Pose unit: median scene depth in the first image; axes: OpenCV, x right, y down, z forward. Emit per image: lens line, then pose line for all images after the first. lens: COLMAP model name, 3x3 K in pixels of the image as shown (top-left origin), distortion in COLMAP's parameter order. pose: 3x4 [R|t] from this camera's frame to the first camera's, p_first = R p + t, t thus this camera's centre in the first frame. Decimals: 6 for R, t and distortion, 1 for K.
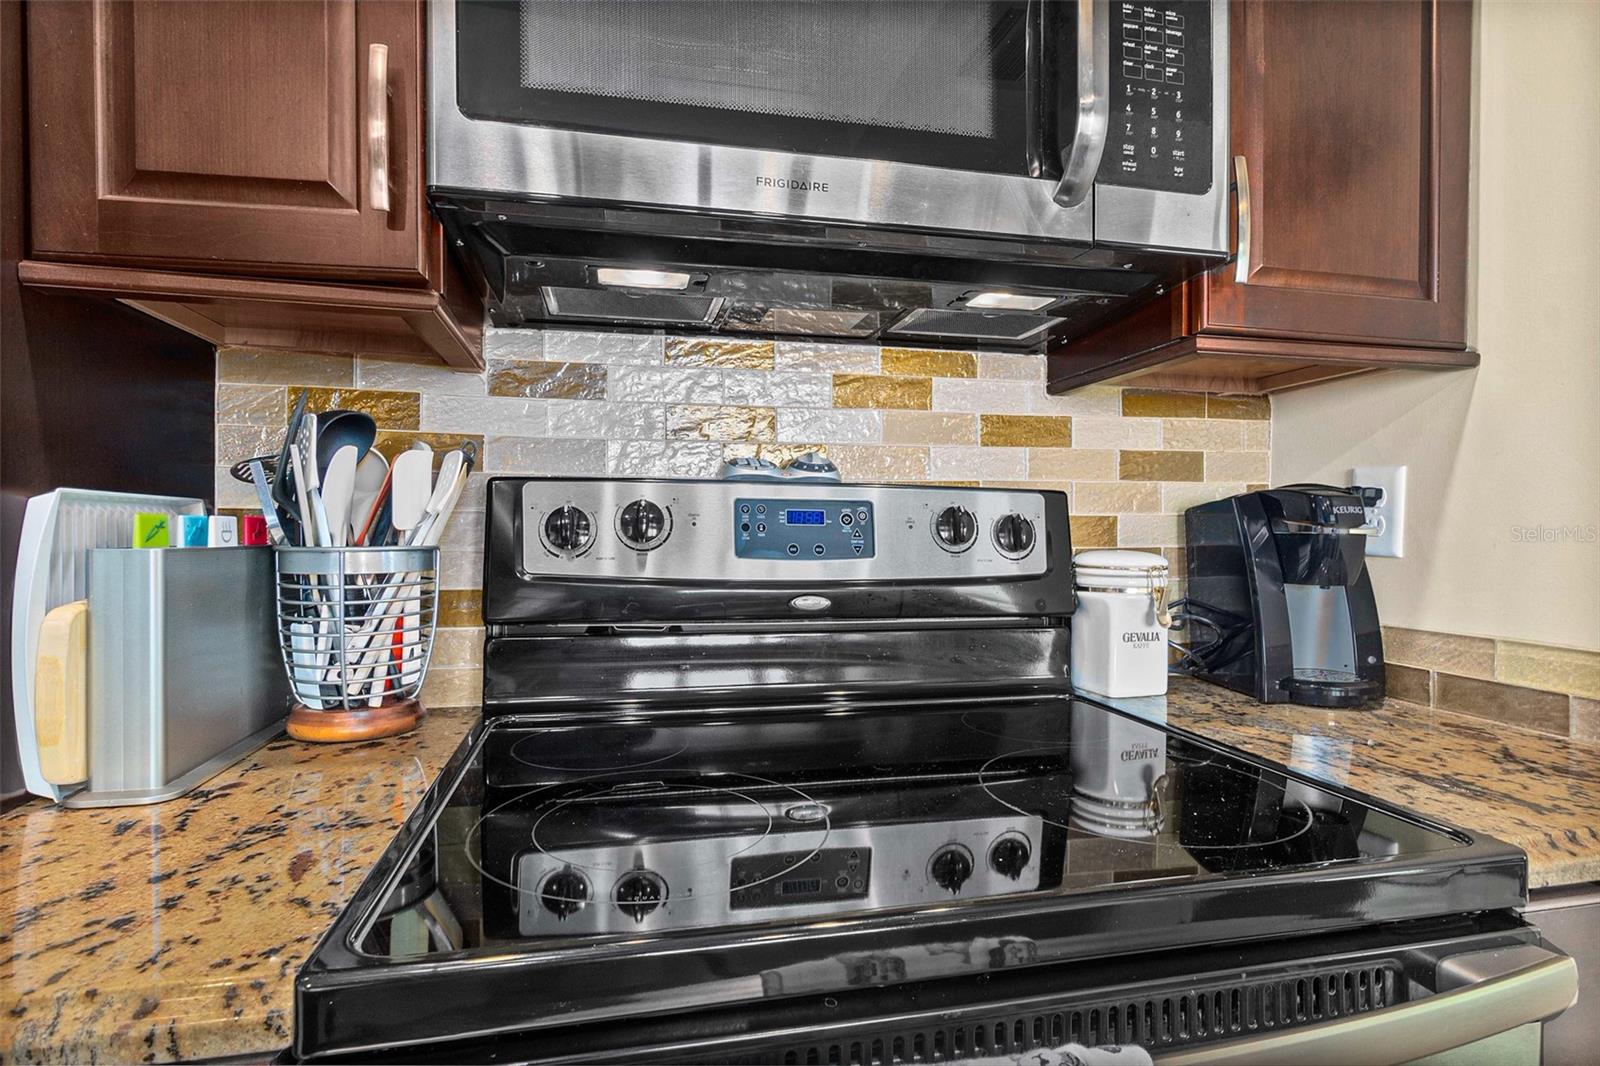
lens RADIAL K [[796.8, 0, 808.1], [0, 796.8, 539.5], [0, 0, 1]] dist [-0.009551, -0.000578]
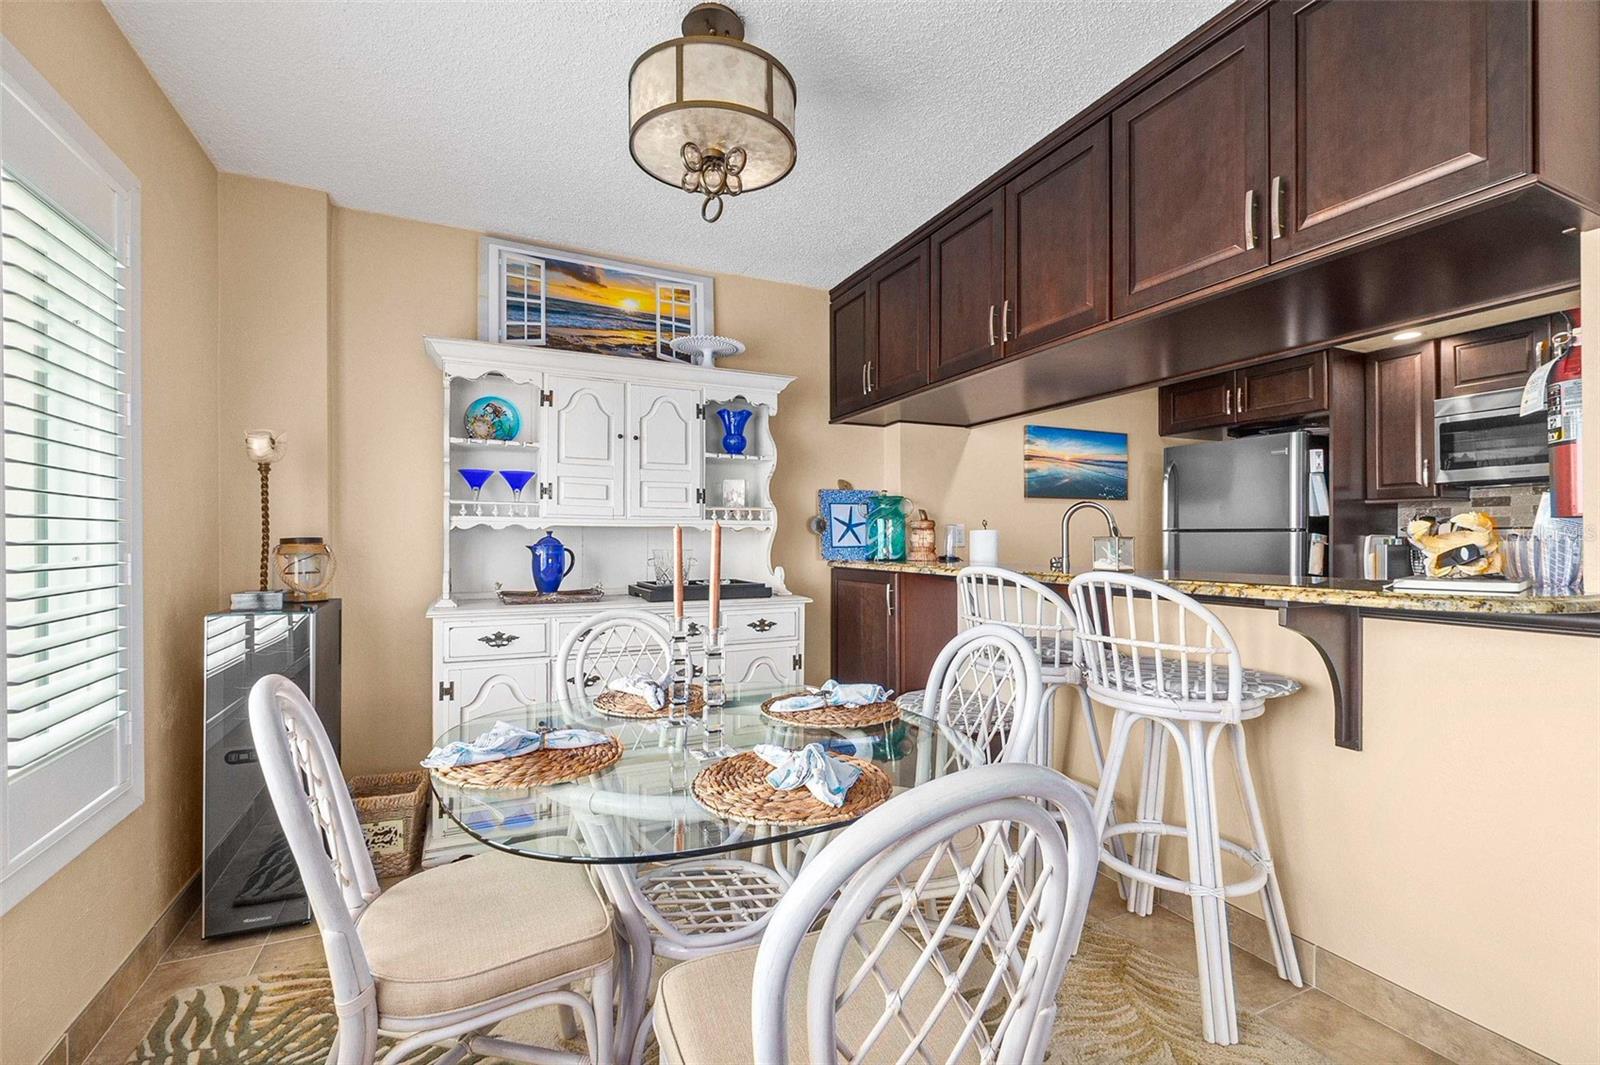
lens RADIAL K [[694.4, 0, 801.5], [0, 694.4, 536.5], [0, 0, 1]] dist [-0.004928, 0.001988]
pose [[0.199122, -0.004716, -0.979963, 2.311586], [-0.006208, 0.999962, -0.006073, 0.006708], [0.979955, 0.007293, 0.199085, -2.951024]]
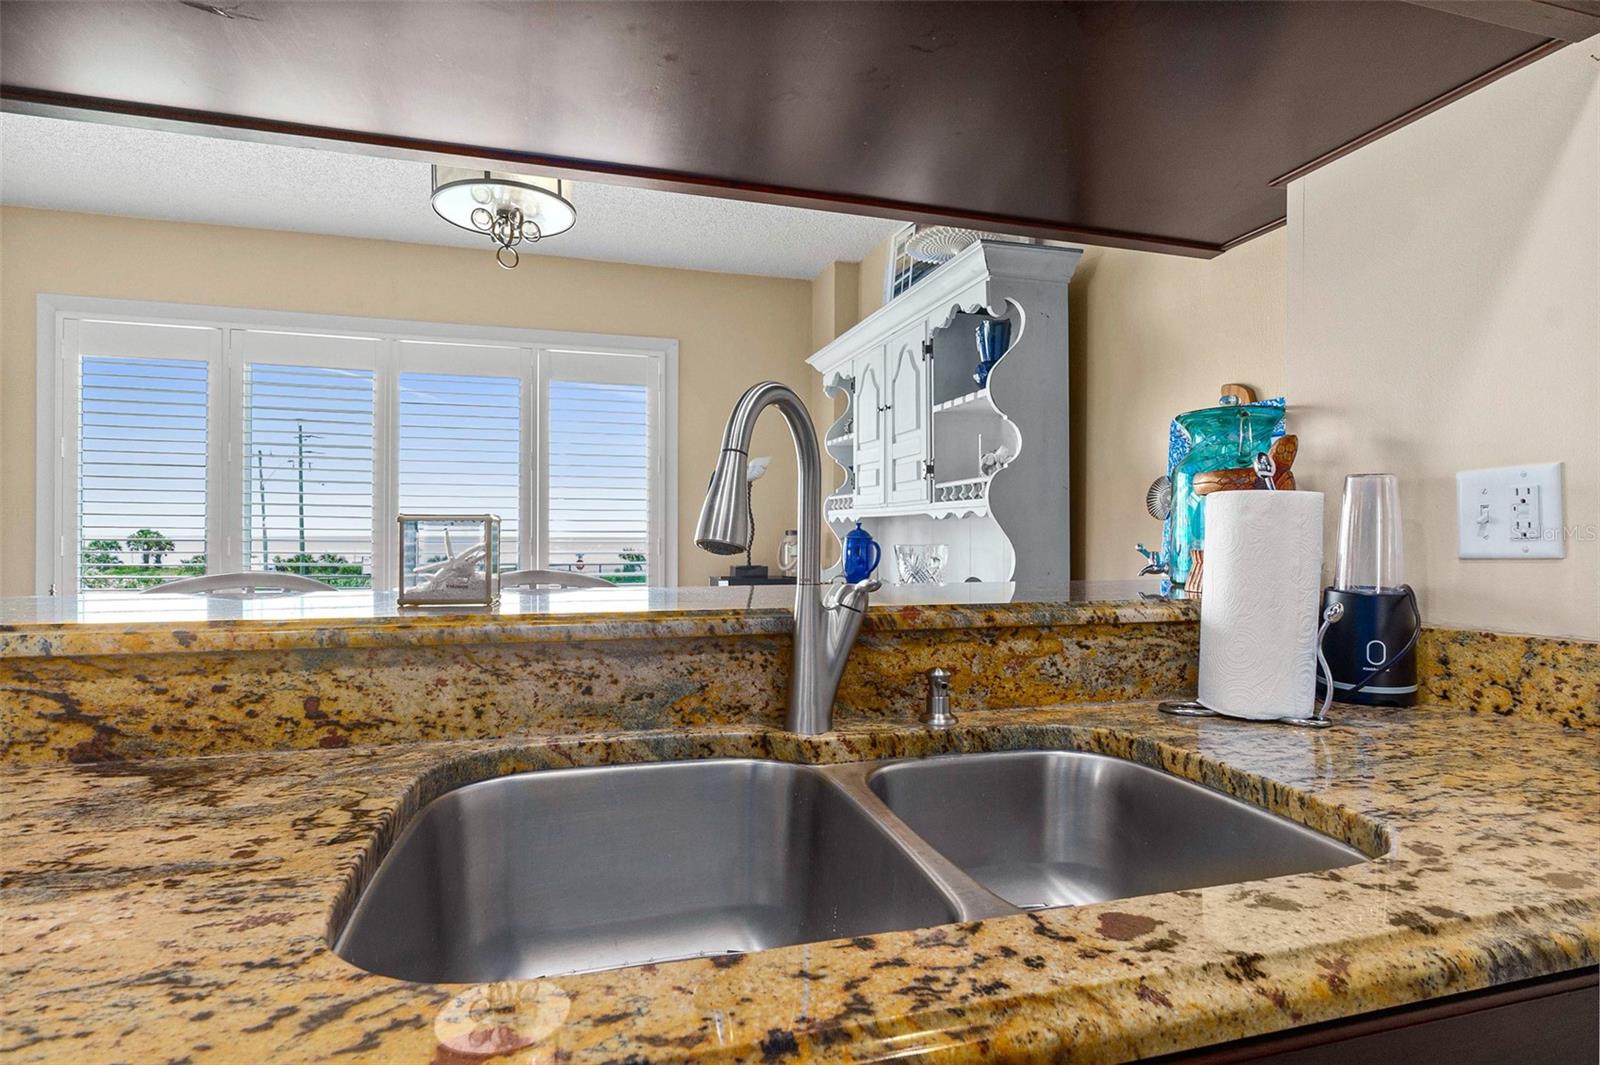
lens RADIAL K [[796.8, 0, 801.9], [0, 796.8, 534.9], [0, 0, 1]] dist [-0.009551, -0.000578]
pose [[-0.998873, -0.007142, -0.046914, -0.166099], [-0.007473, 0.999948, 0.006892, 0.002819], [0.046863, 0.007235, -0.998875, -0.427559]]
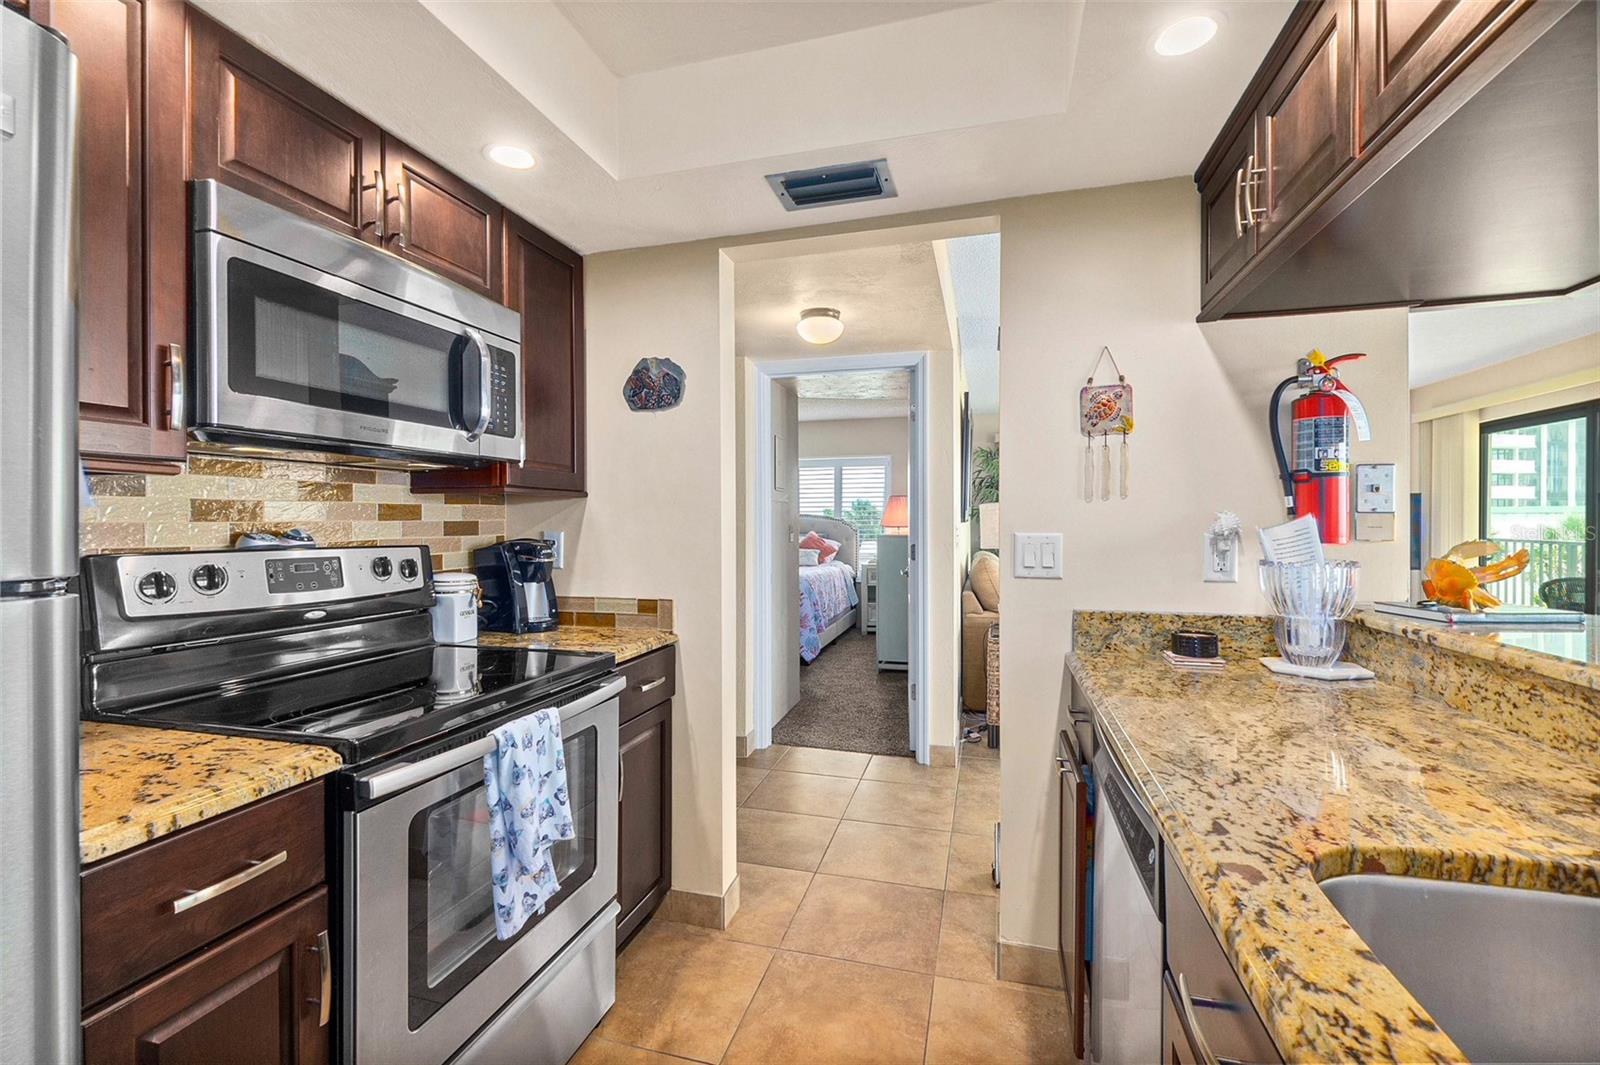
lens RADIAL K [[694.4, 0, 798.1], [0, 694.4, 528.4], [0, 0, 1]] dist [-0.004928, 0.001988]
pose [[0.480547, -0.012060, 0.876886, -0.839156], [0.013526, 0.999888, 0.006339, -0.110906], [-0.876865, 0.008815, 0.480657, -0.728426]]
